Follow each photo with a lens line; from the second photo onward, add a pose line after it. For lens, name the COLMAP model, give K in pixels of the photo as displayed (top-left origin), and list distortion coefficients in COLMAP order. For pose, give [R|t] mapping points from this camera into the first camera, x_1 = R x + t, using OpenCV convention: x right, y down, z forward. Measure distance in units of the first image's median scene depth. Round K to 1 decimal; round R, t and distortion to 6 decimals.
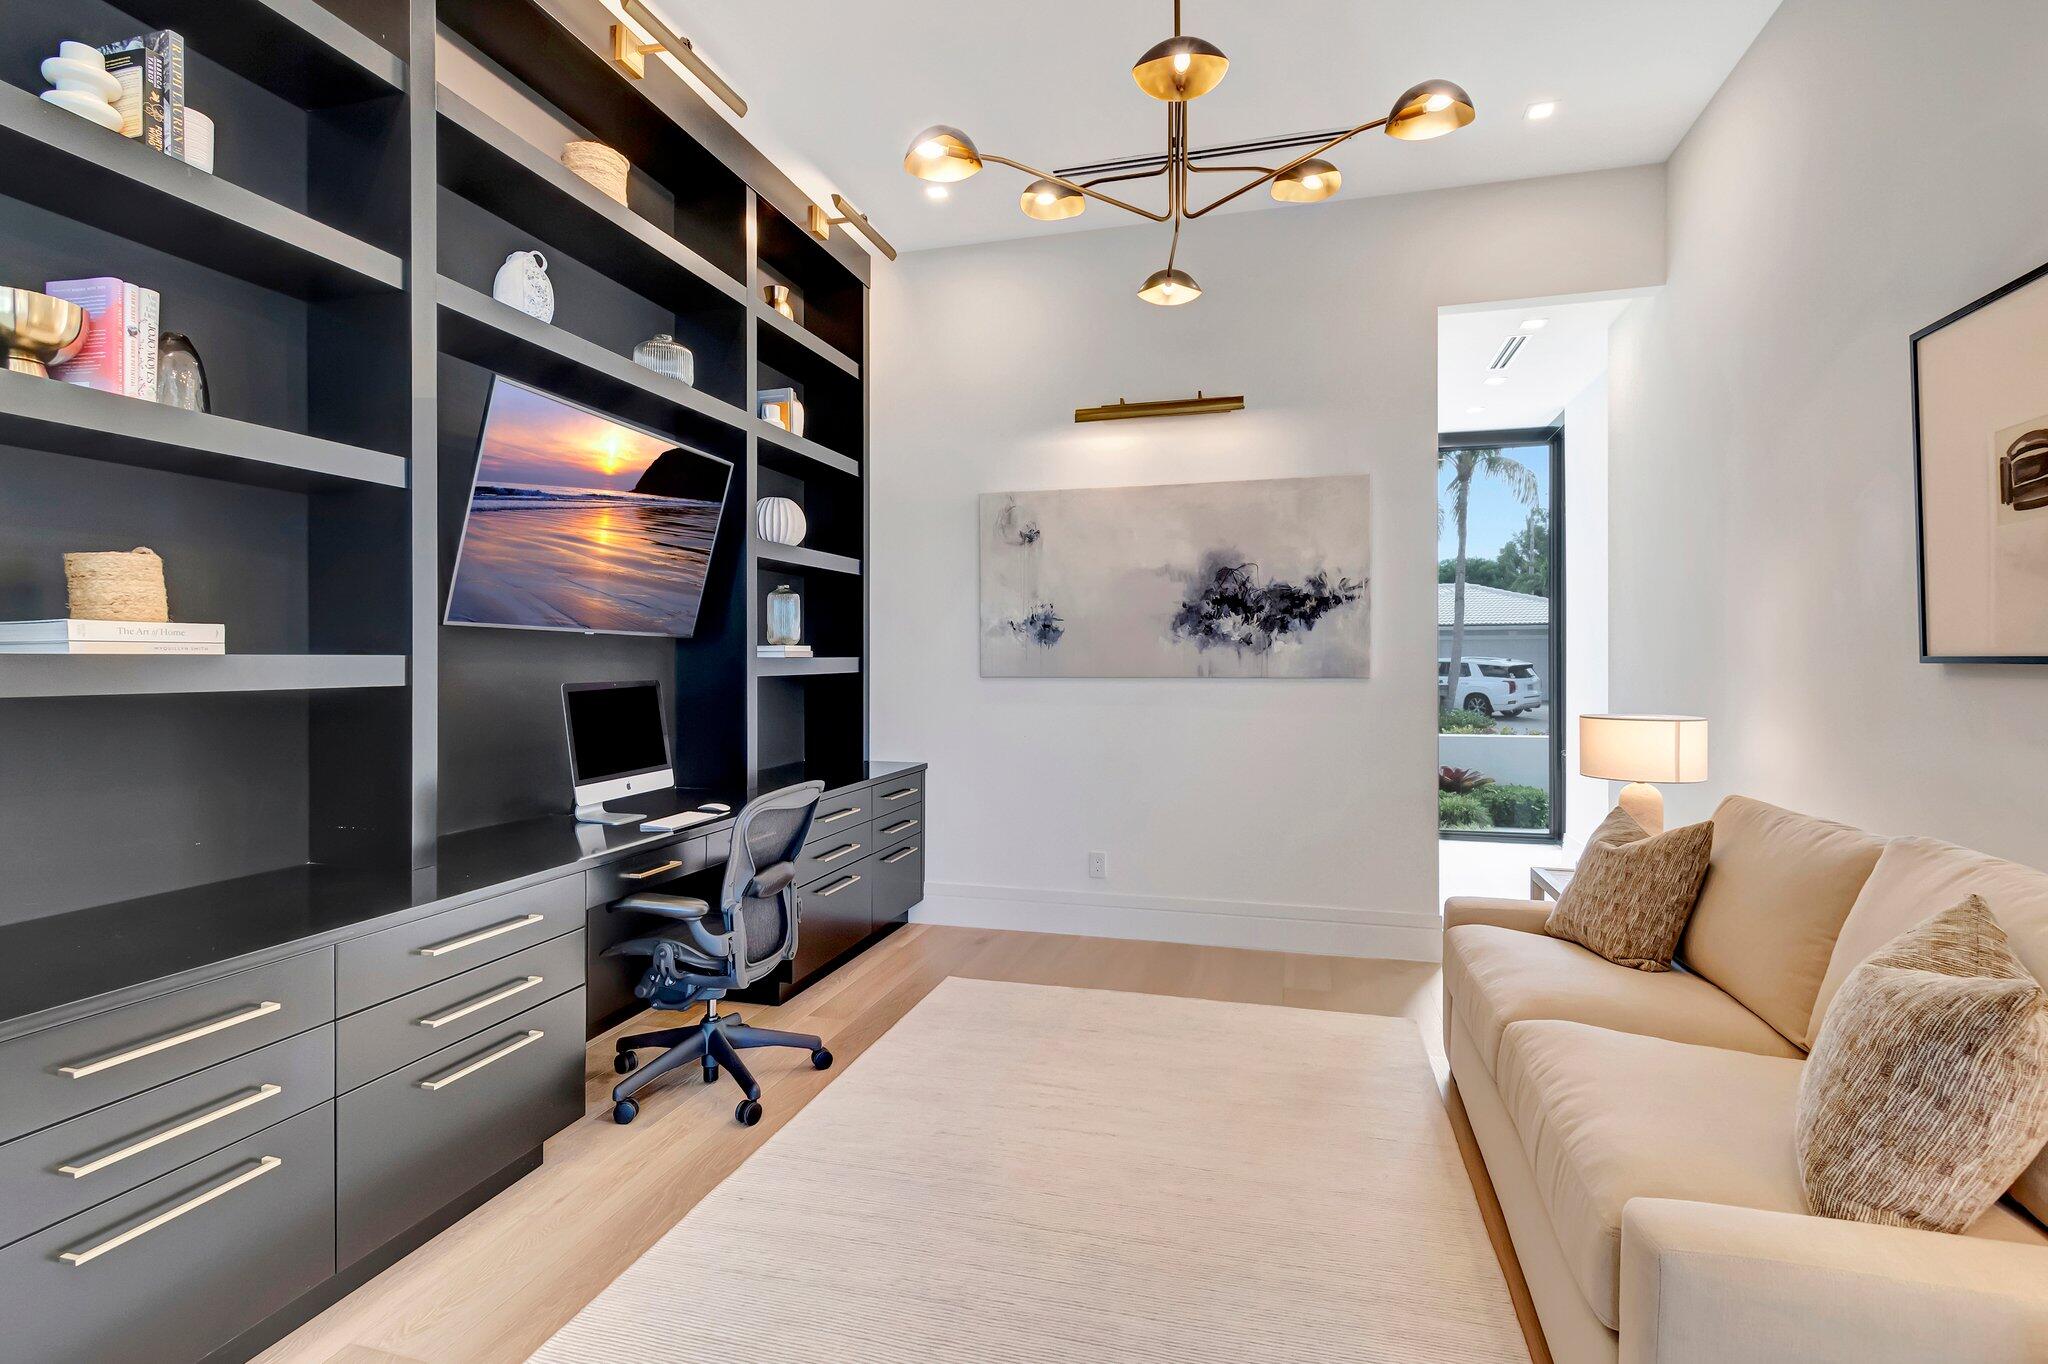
lens RADIAL K [[1032.7, 0, 998.3], [0, 1032.7, 647.5], [0, 0, 1]] dist [0.018694, -0.001037]
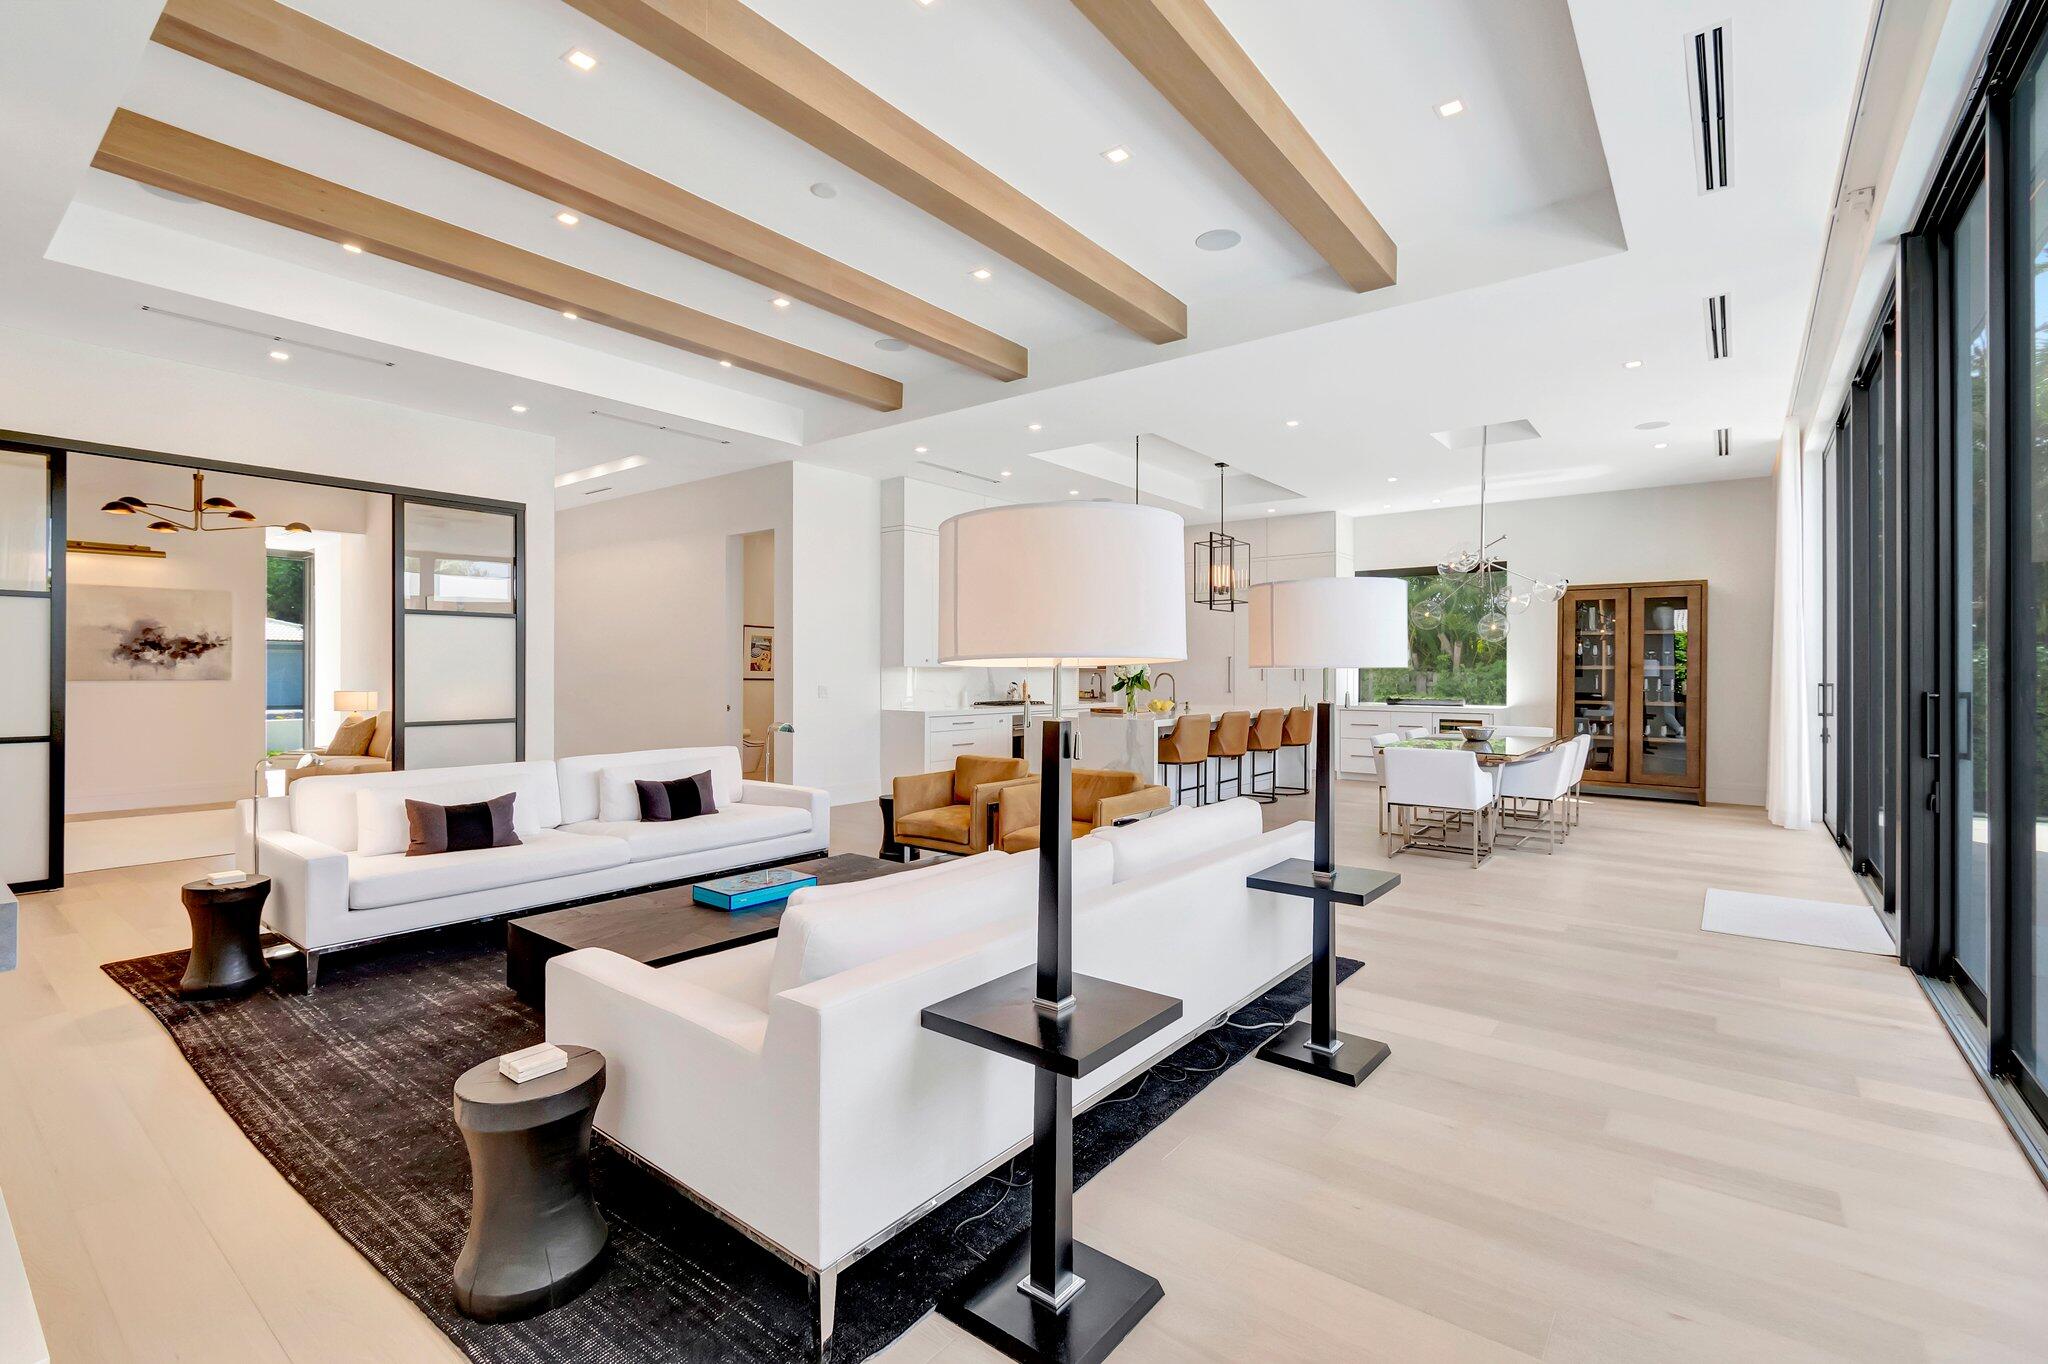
lens RADIAL K [[905.9, 0, 1019.9], [0, 905.9, 681.0], [0, 0, 1]] dist [0.002870, -0.001627]
pose [[0.365714, -0.010044, 0.930673, -0.956360], [-0.009960, 0.999842, 0.014704, -0.015909], [-0.930674, -0.014646, 0.365556, -1.495306]]
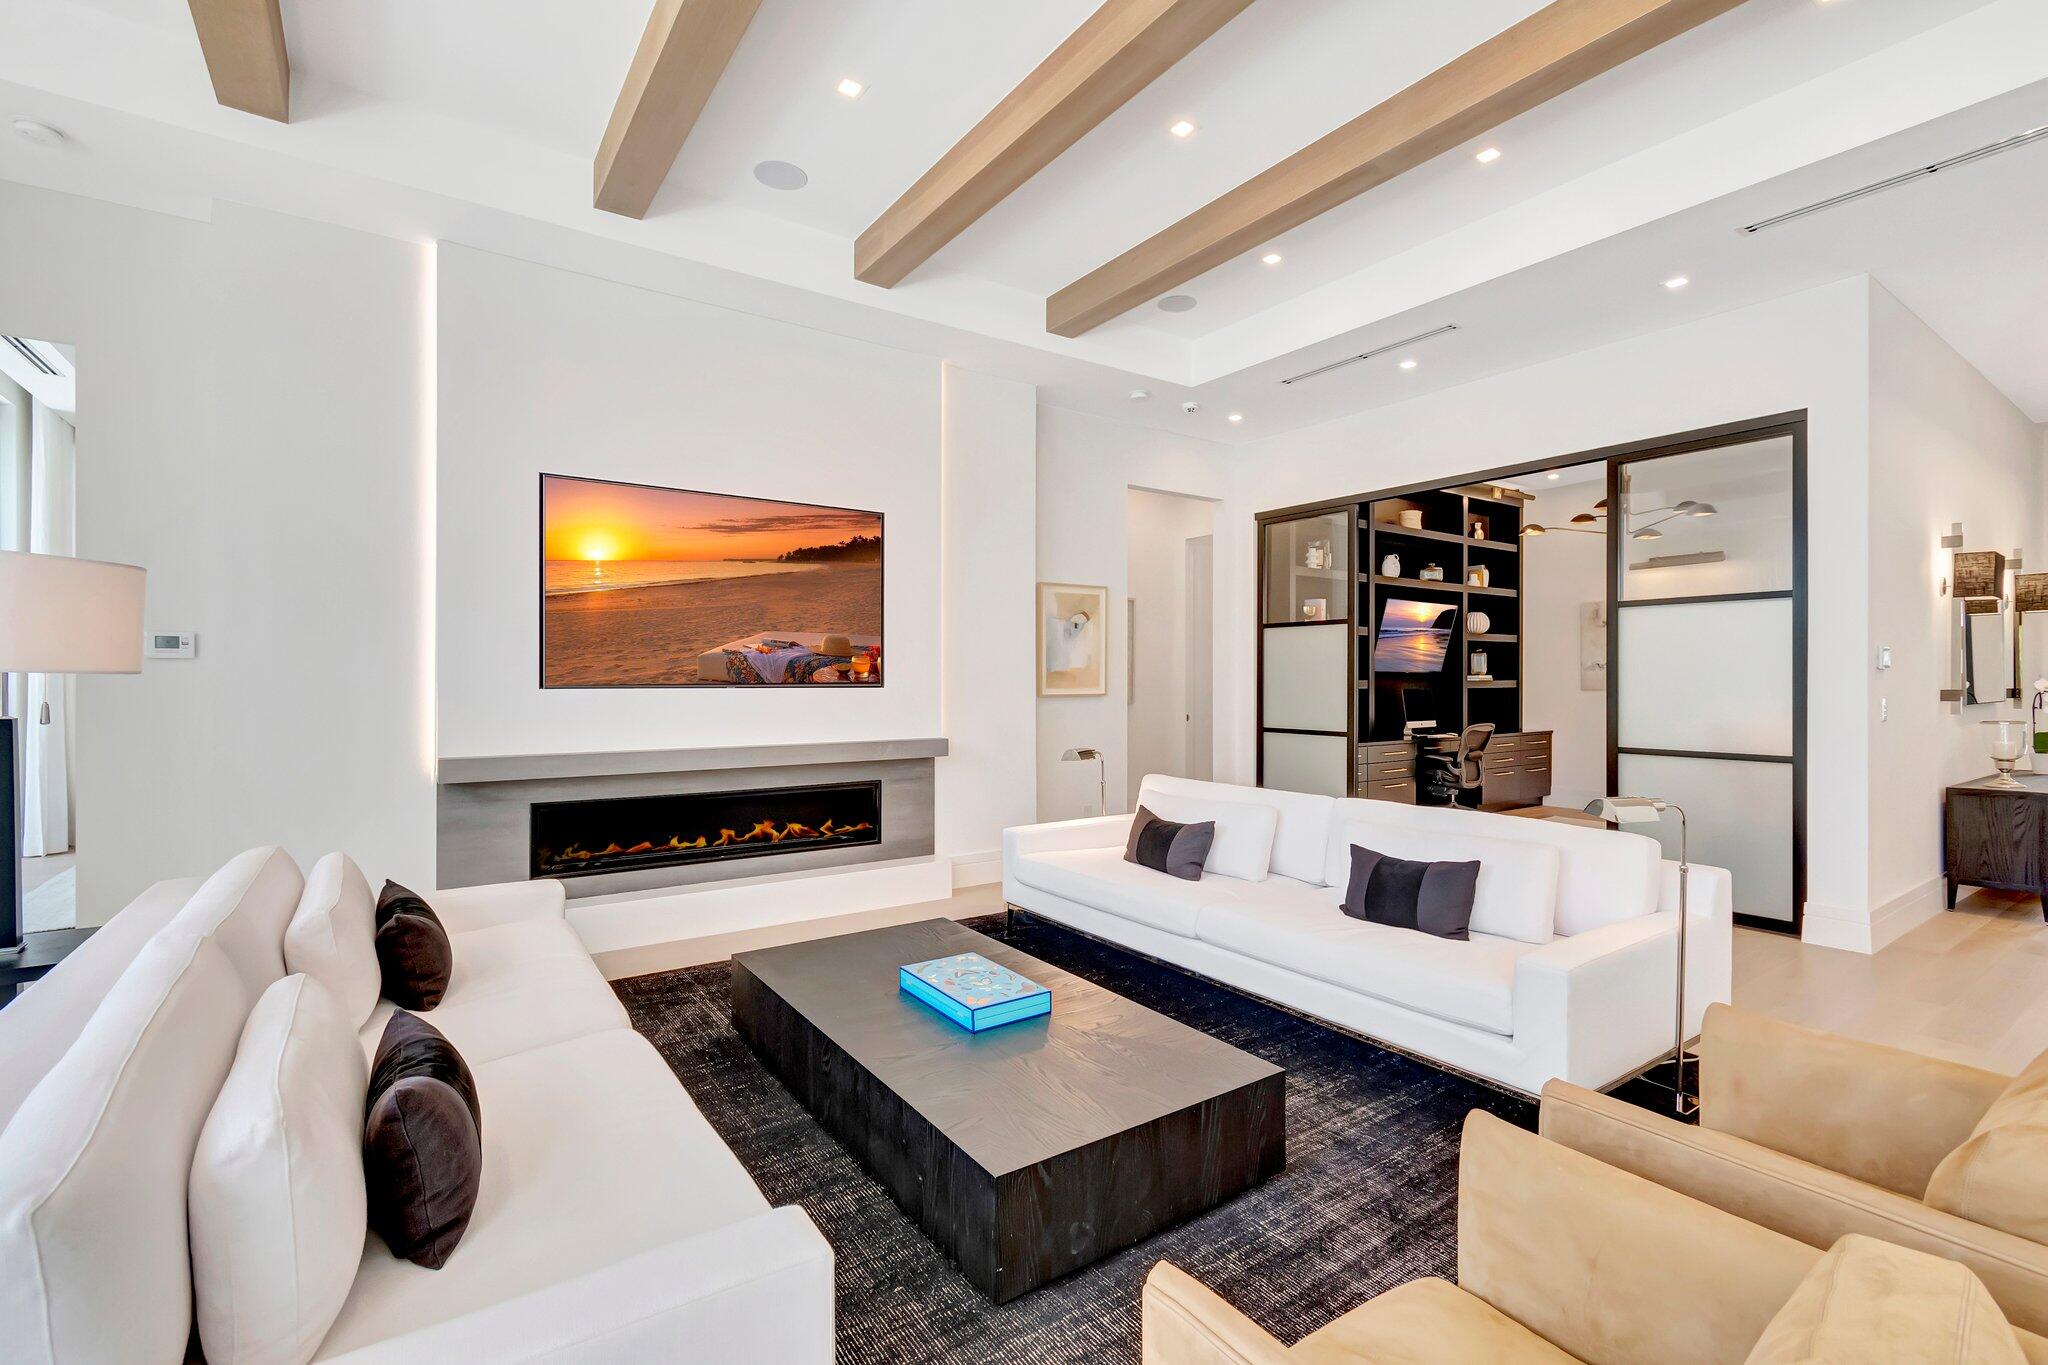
lens RADIAL K [[905.9, 0, 1022.0], [0, 905.9, 690.3], [0, 0, 1]] dist [0.002870, -0.001627]
pose [[0.782929, 0.004659, -0.622094, 0.289025], [0.008058, 0.999812, 0.017629, -0.014173], [0.622059, -0.018816, 0.782744, -1.395481]]
